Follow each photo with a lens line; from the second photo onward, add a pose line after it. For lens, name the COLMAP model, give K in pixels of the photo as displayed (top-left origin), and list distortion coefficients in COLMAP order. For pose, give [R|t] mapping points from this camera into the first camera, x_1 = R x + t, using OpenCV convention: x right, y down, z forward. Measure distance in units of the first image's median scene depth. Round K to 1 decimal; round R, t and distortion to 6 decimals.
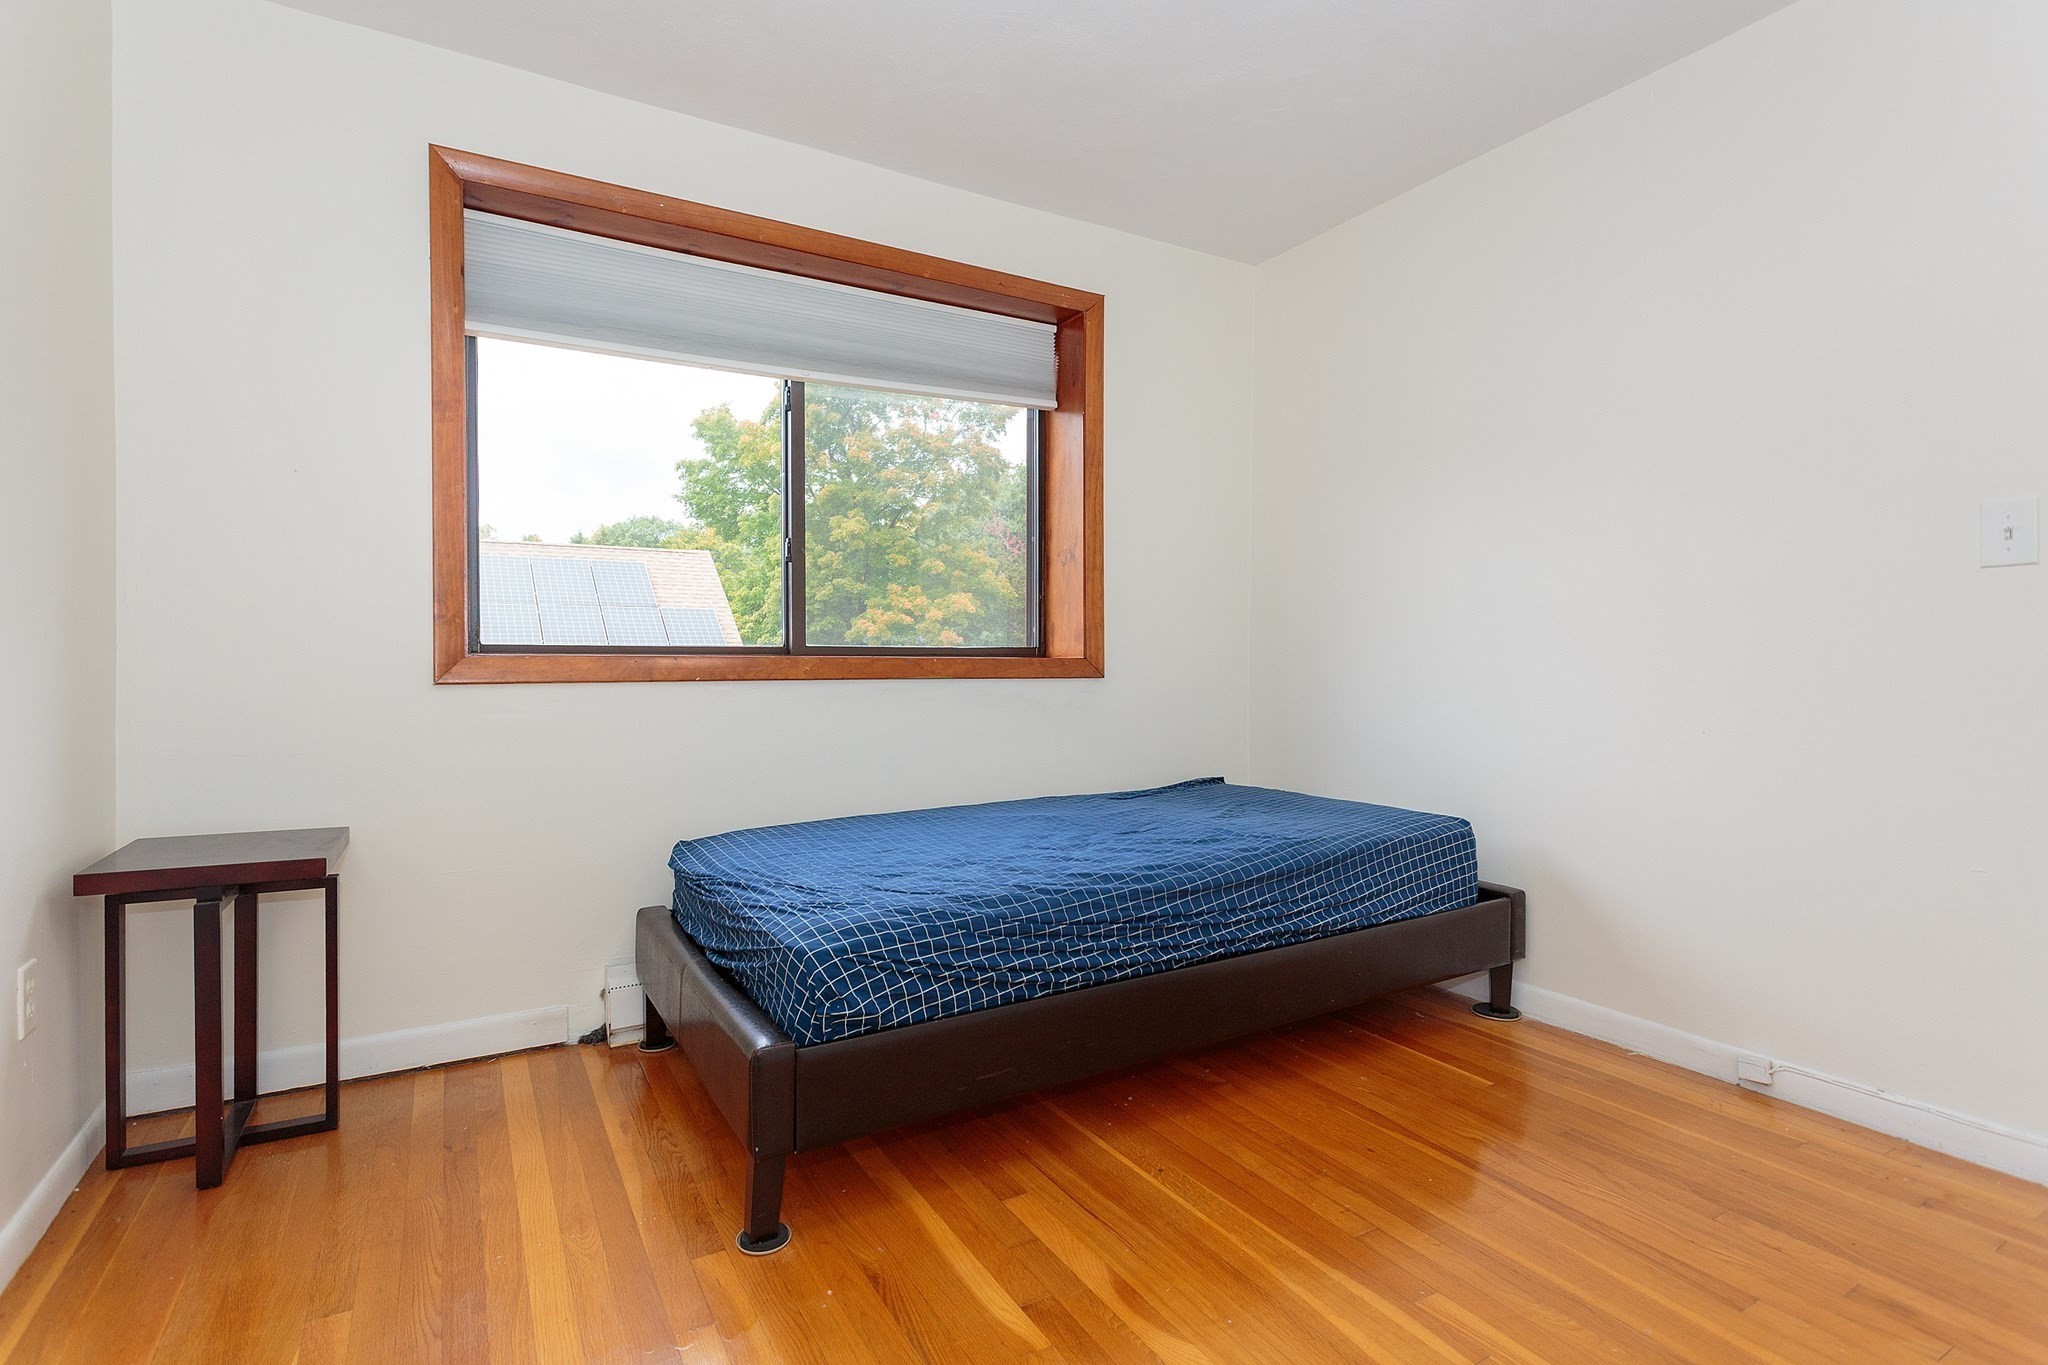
lens RADIAL K [[997.1, 0, 1022.6], [0, 997.1, 673.8], [0, 0, 1]] dist [-0.000270, 0.000059]
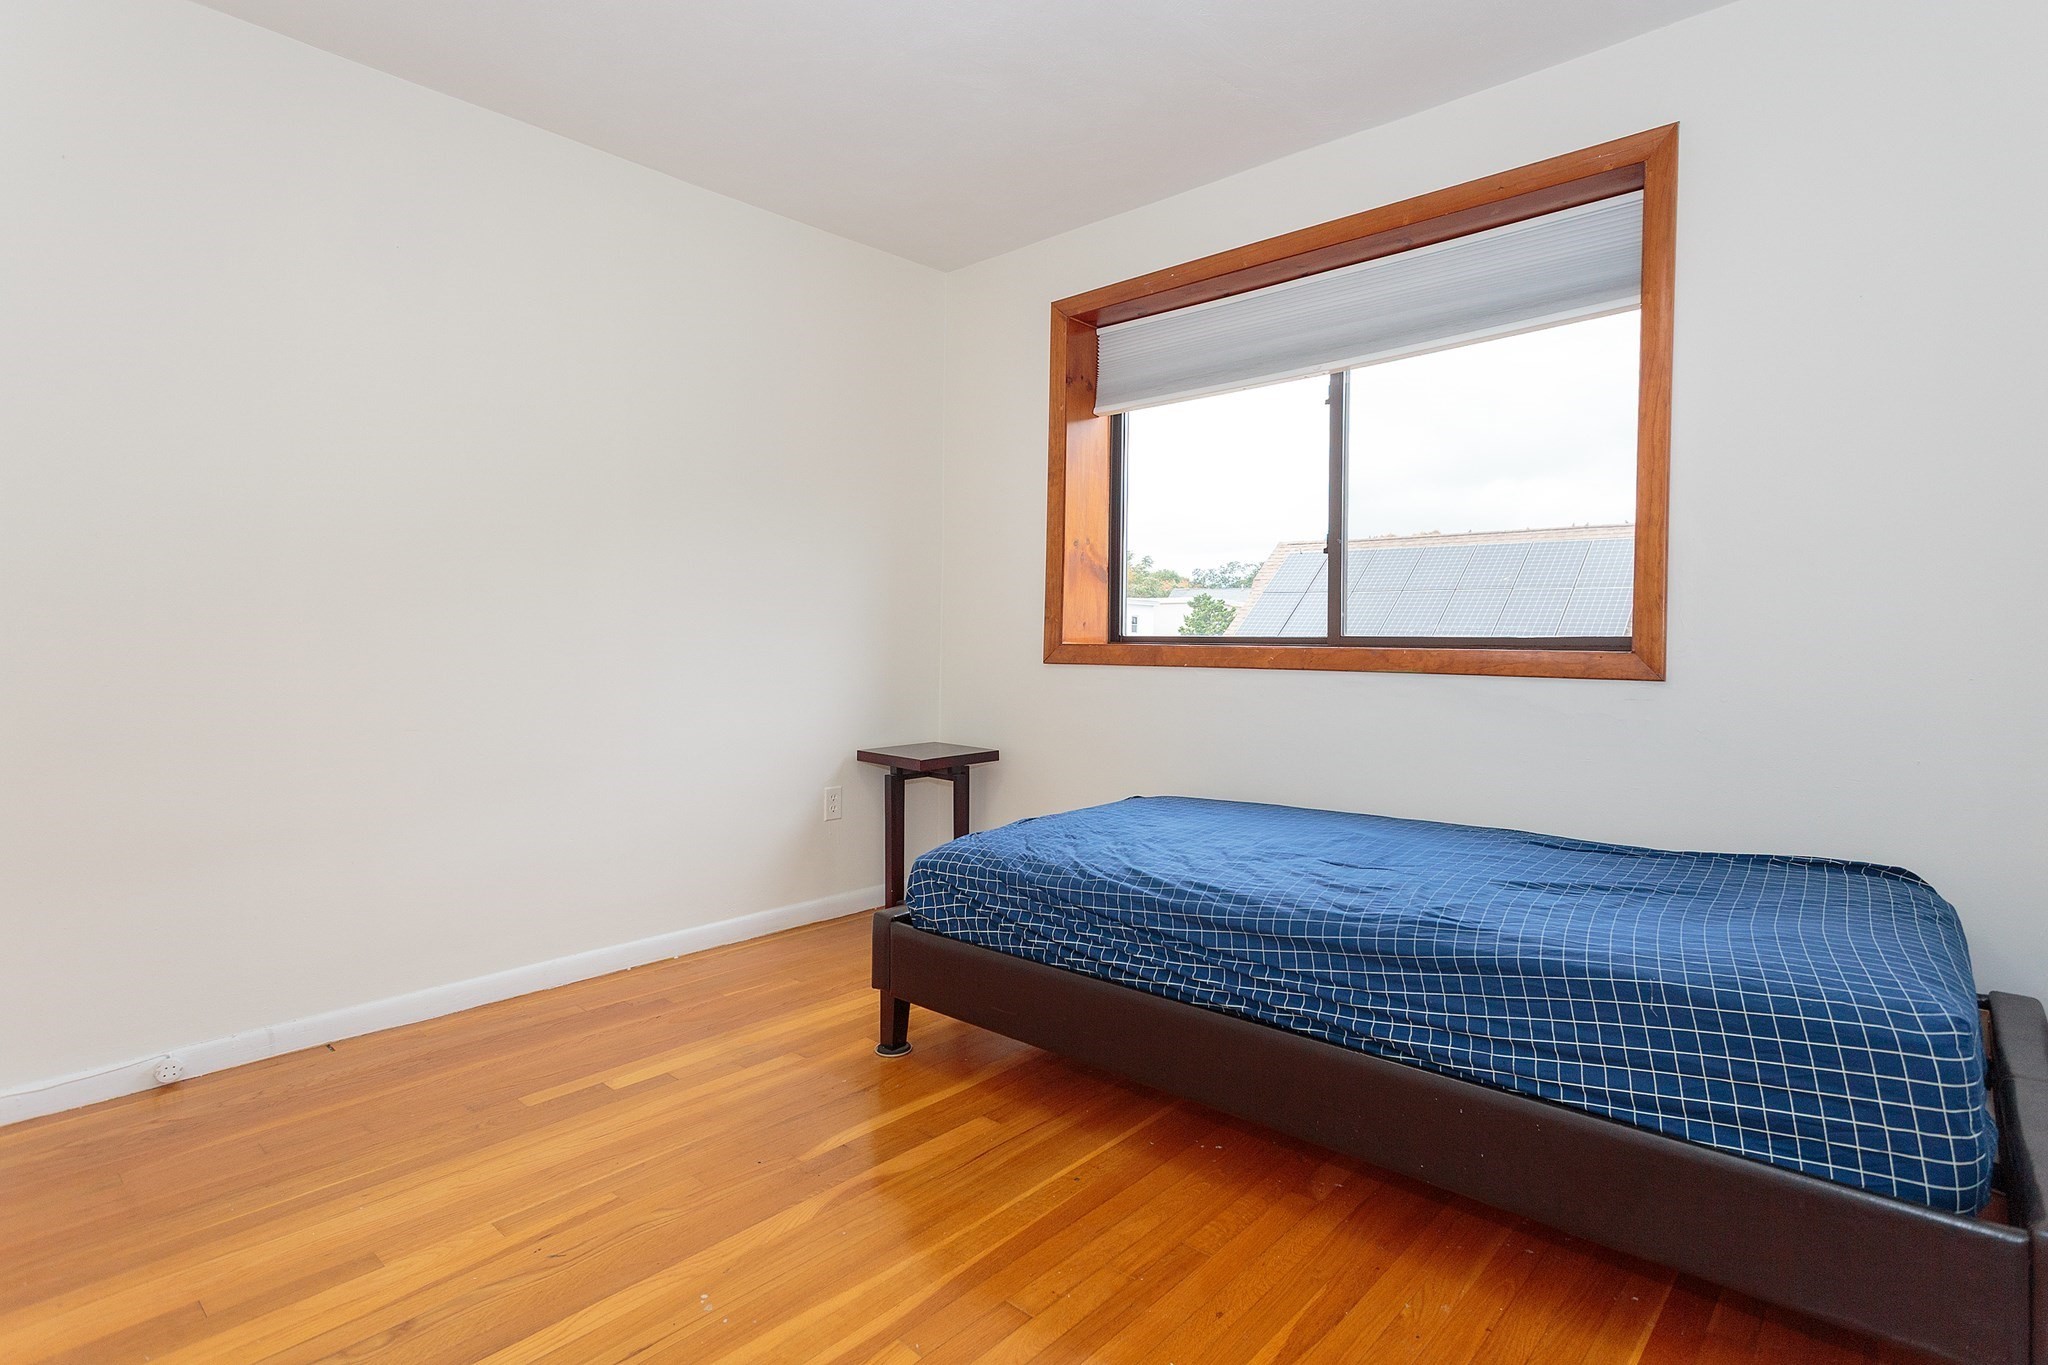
lens RADIAL K [[1008.1, 0, 1025.4], [0, 1008.1, 644.1], [0, 0, 1]] dist [0.002918, 0.000897]
pose [[0.307290, 0.005230, -0.951602, 0.855048], [-0.020079, 0.999798, -0.000989, -0.016779], [0.951404, 0.019411, 0.307333, 0.518894]]
